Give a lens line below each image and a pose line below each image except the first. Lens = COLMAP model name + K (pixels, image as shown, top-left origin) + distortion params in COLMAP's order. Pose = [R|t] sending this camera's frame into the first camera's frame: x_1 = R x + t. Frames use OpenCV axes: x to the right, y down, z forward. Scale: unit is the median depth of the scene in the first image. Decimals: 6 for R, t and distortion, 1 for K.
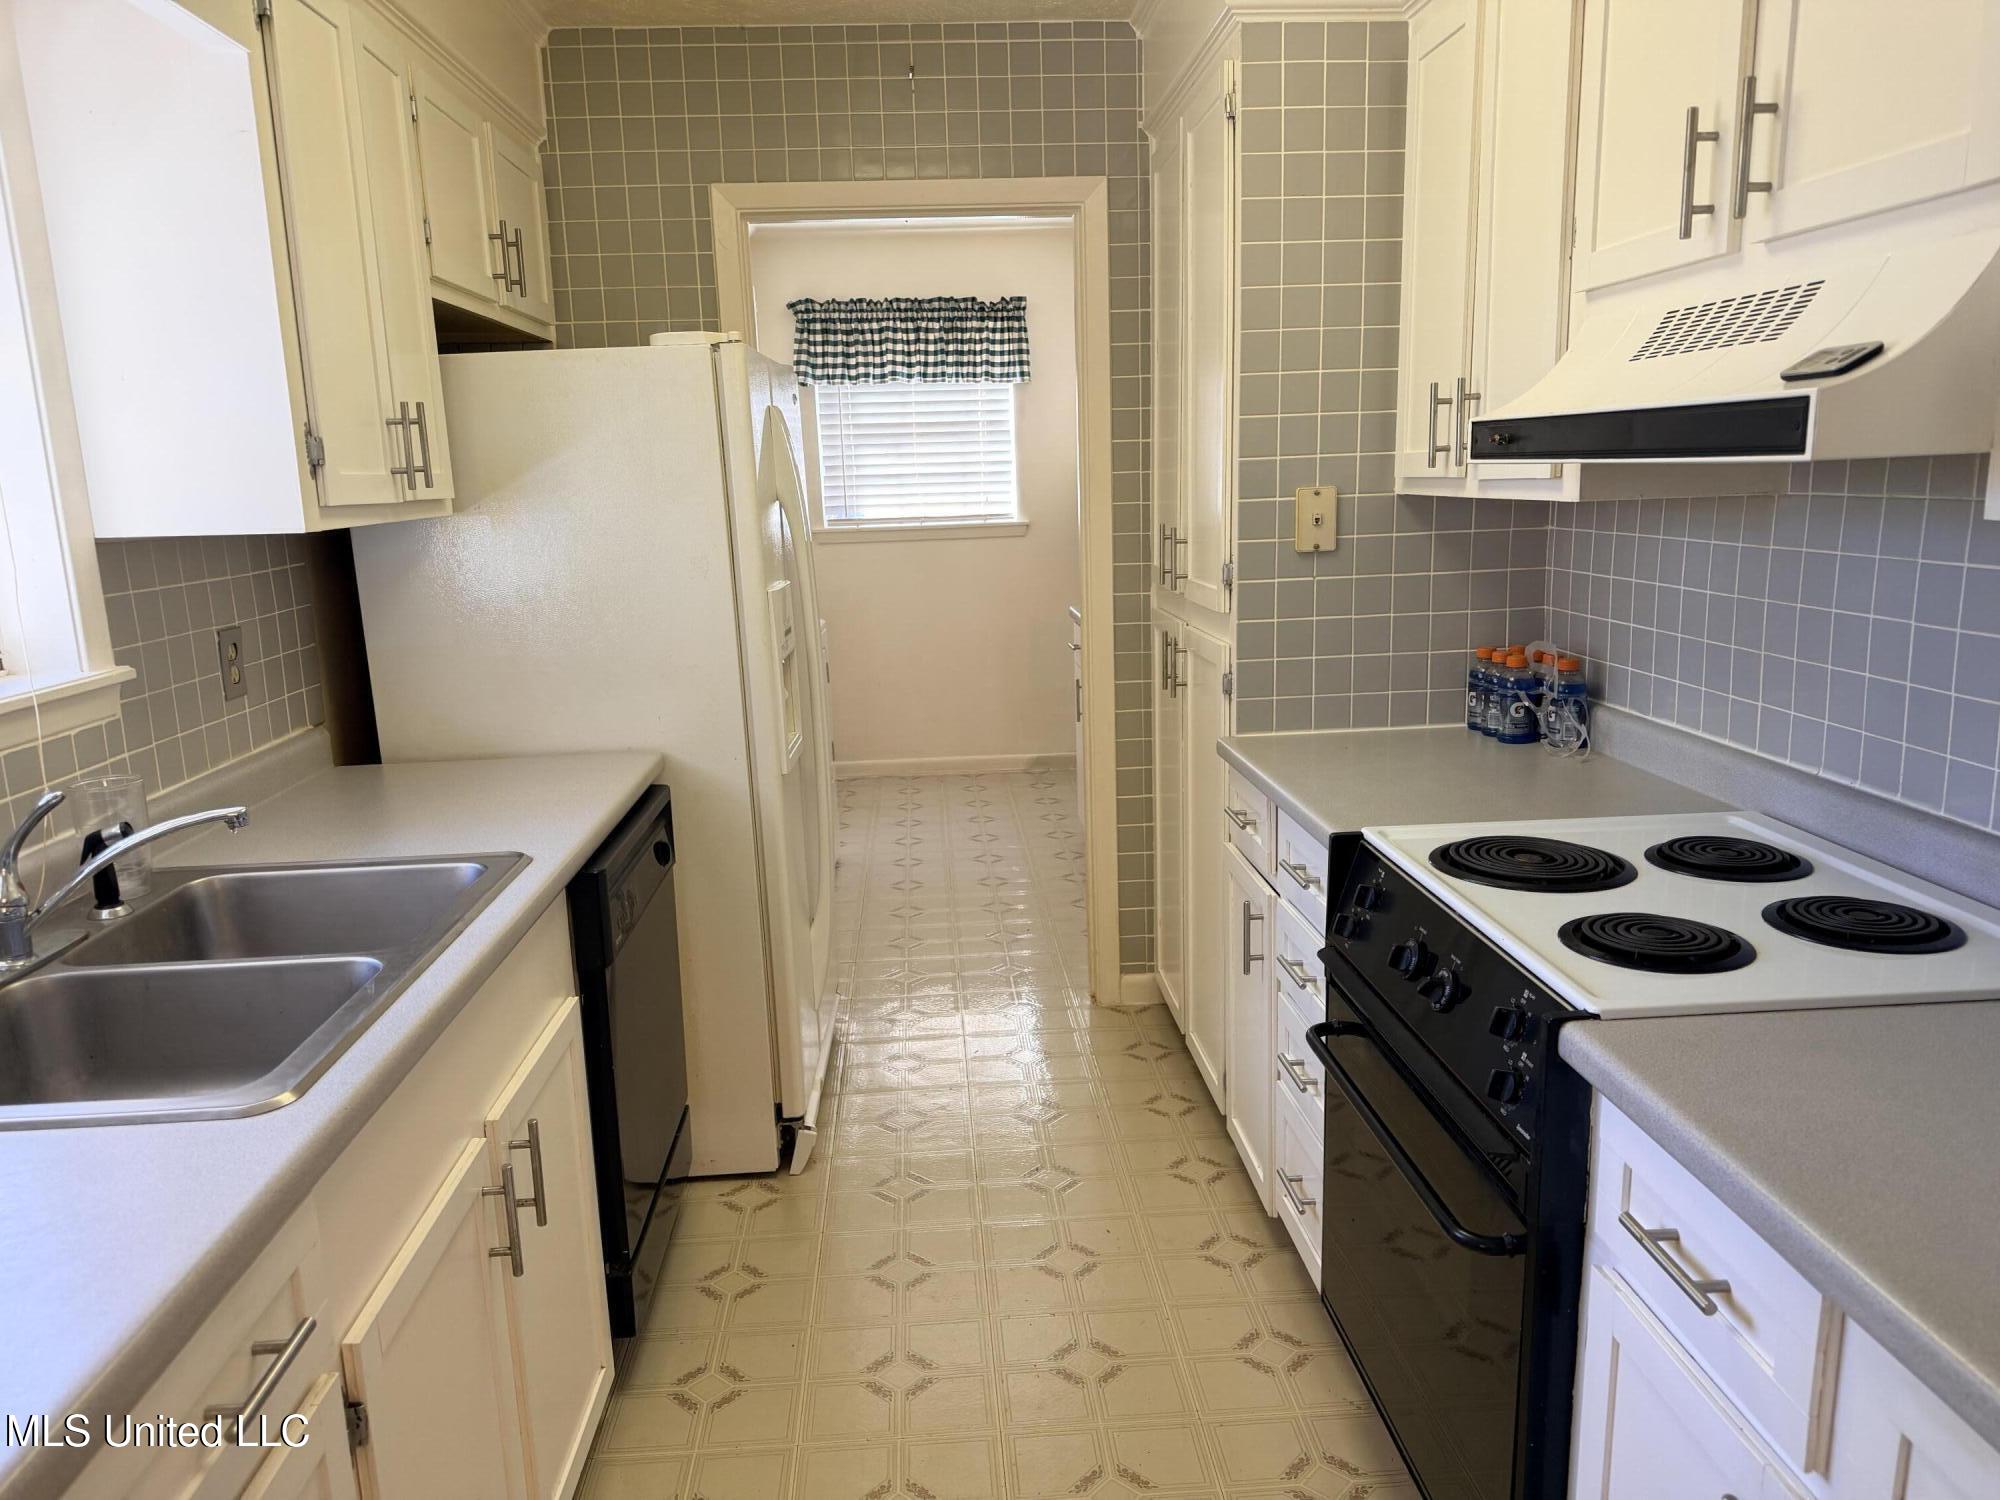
lens RADIAL K [[1395.2, 0, 999.1], [0, 1395.2, 743.6], [0, 0, 1]] dist [0.006118, 0.004028]
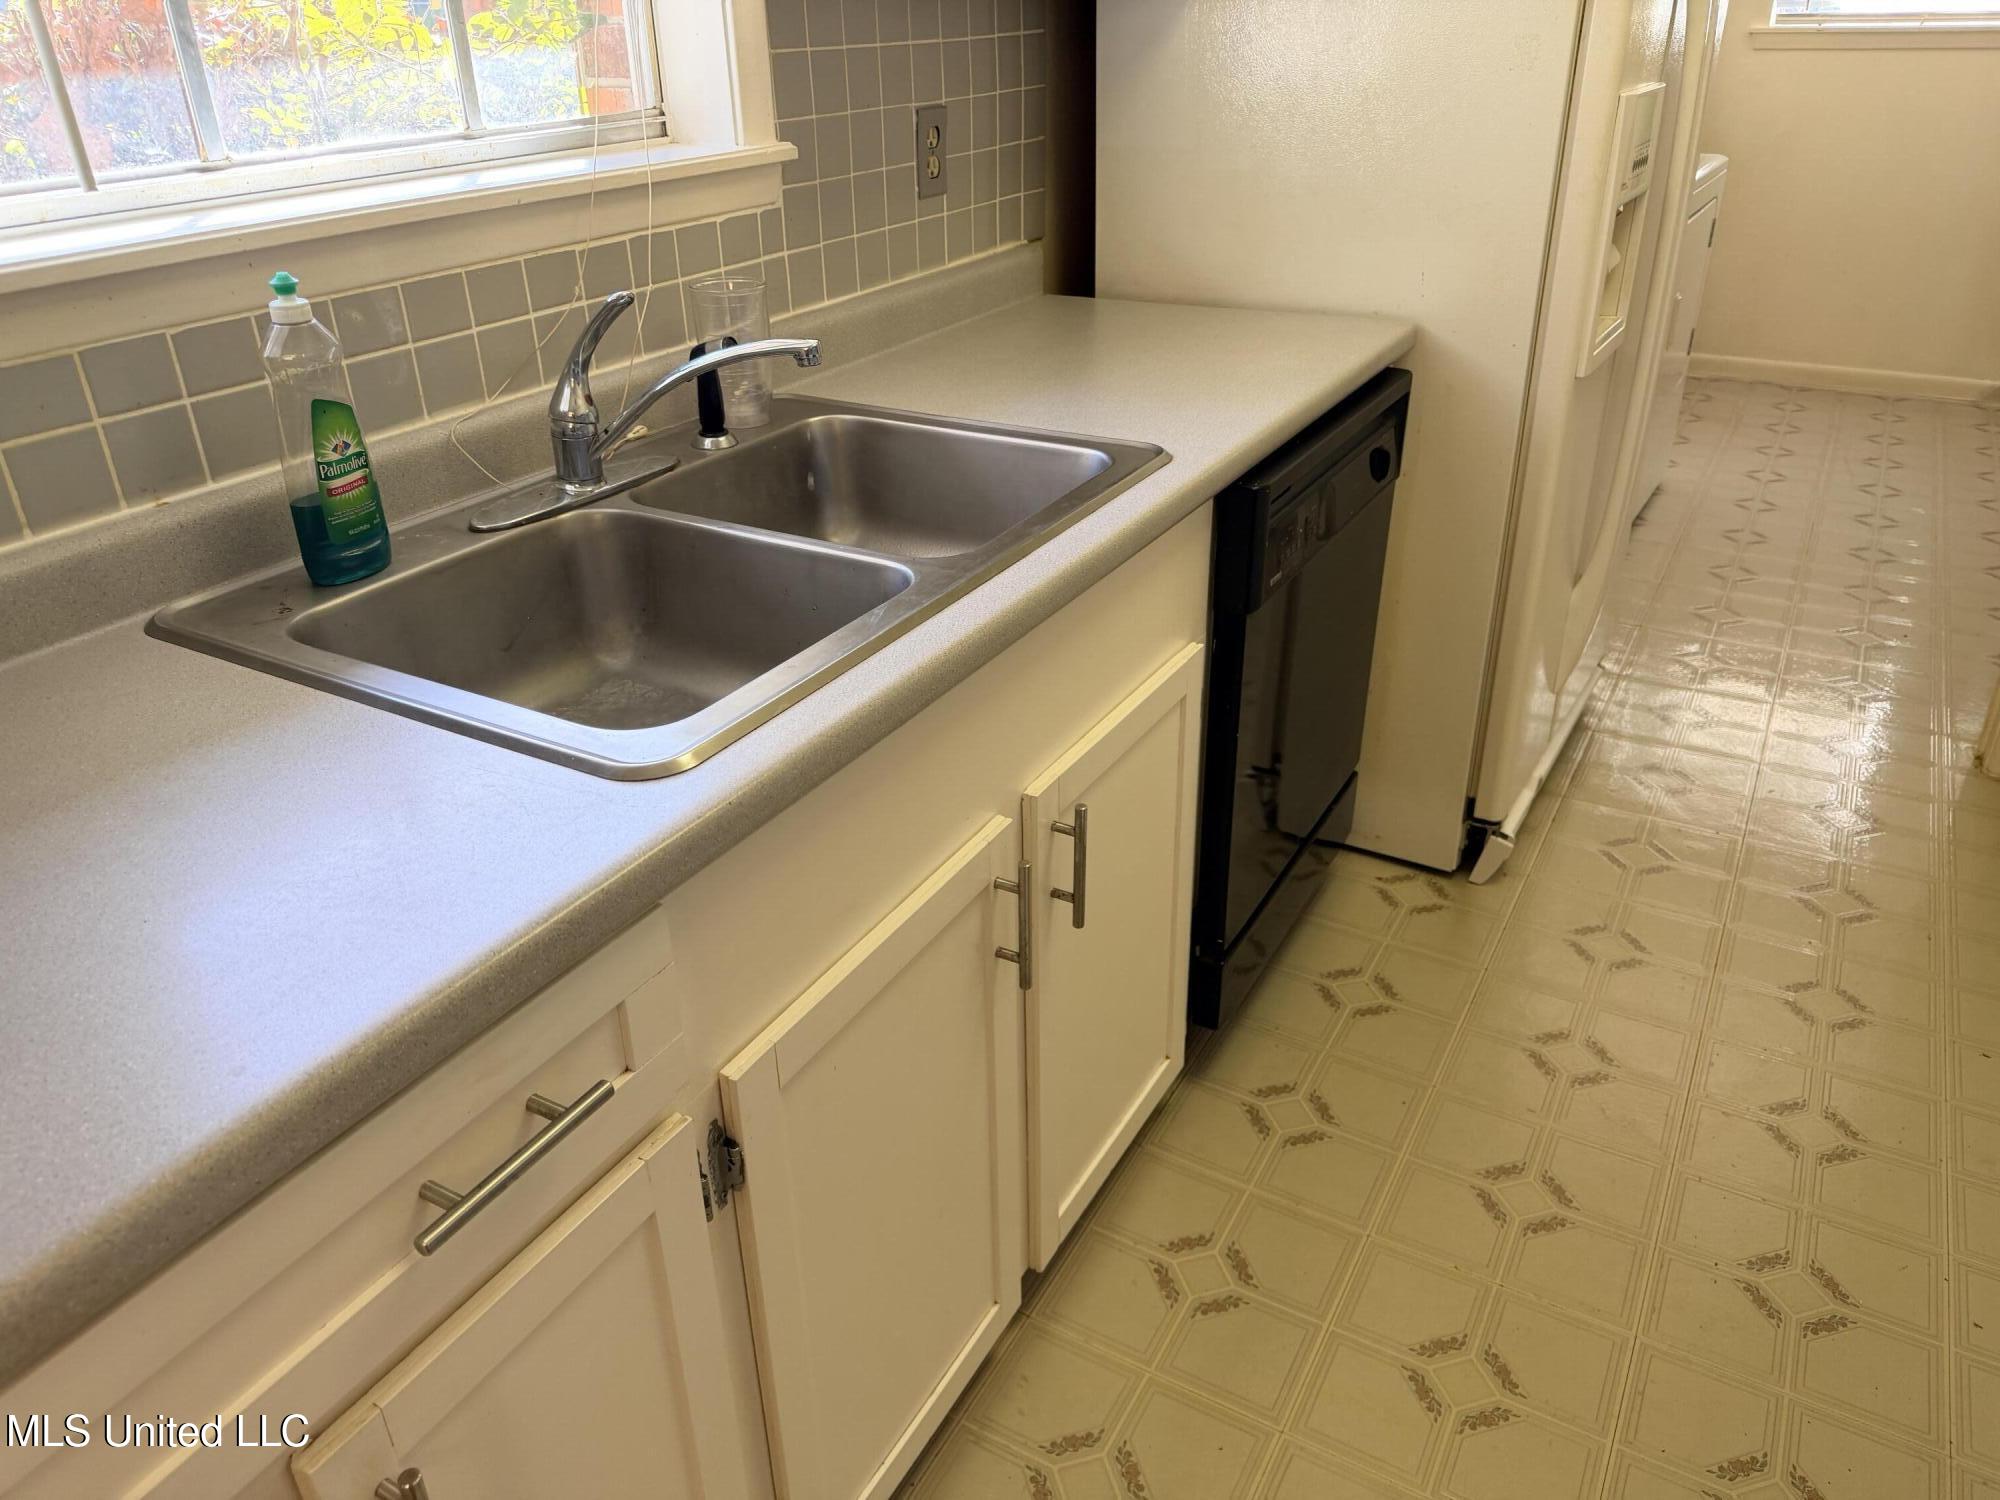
lens RADIAL K [[1373.9, 0, 996.8], [0, 1373.9, 764.9], [0, 0, 1]] dist [0.017032, -0.025198]
pose [[0.829031, 0.277593, -0.485437, -0.003165], [-0.105360, 0.930080, 0.351924, -0.003931], [0.549187, -0.240610, 0.800313, 0.106248]]
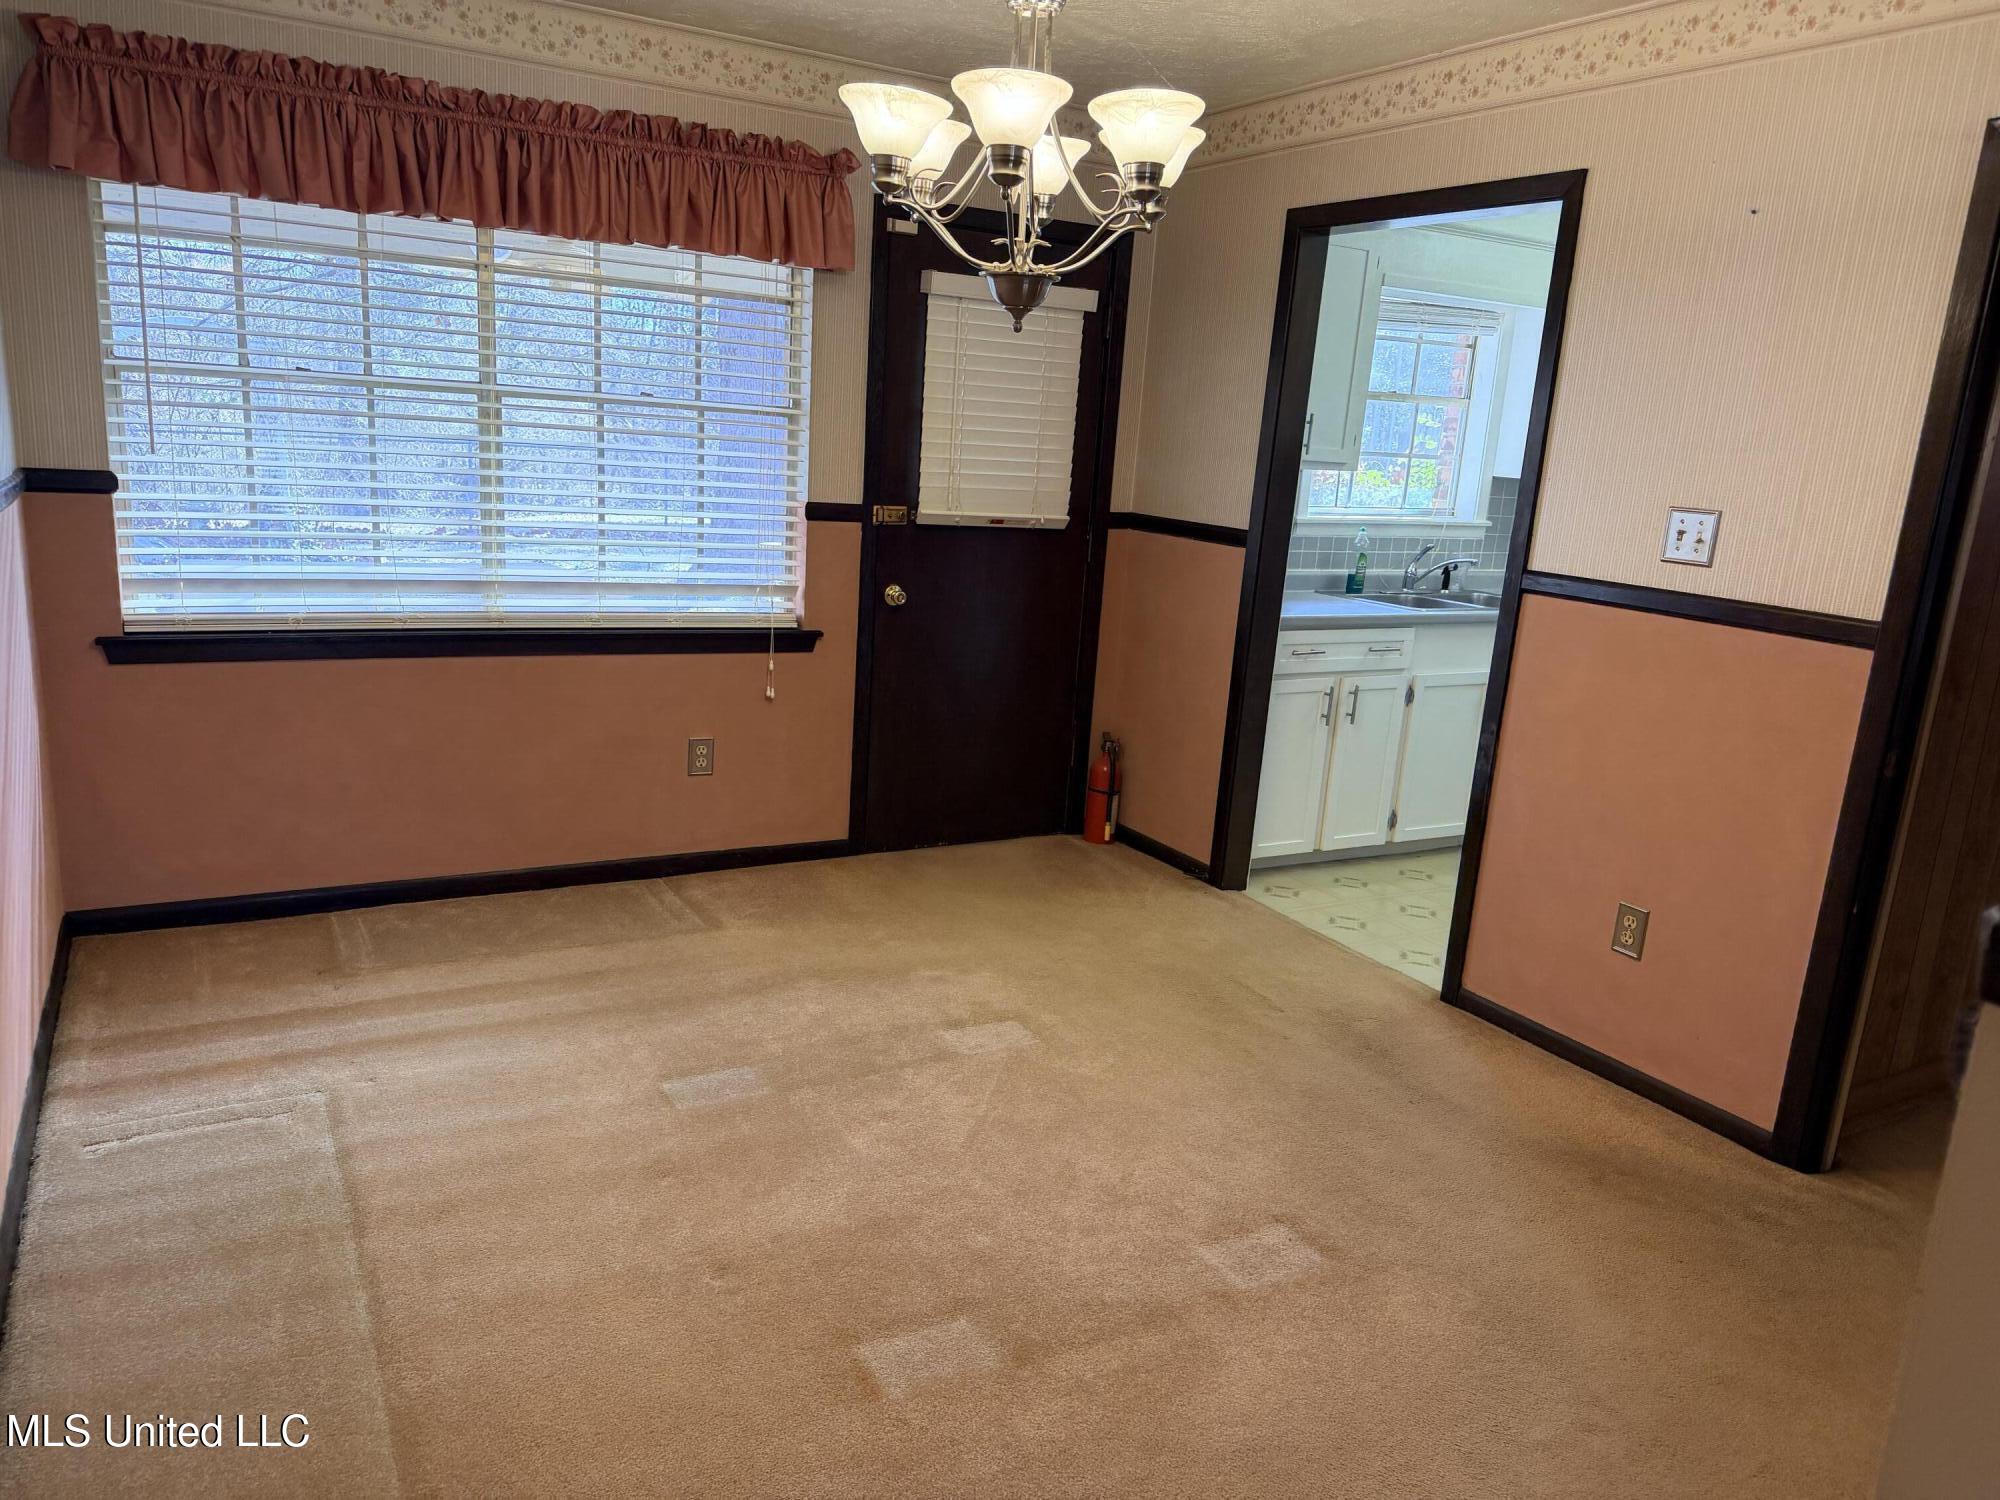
lens RADIAL K [[1376.9, 0, 971.3], [0, 1376.9, 745.2], [0, 0, 1]] dist [-0.017995, -0.006238]
pose [[0.398755, 0.264854, -0.877979, 0.516835], [-0.240172, 0.954132, 0.178746, 0.045280], [0.885049, 0.139590, 0.444075, -0.374181]]
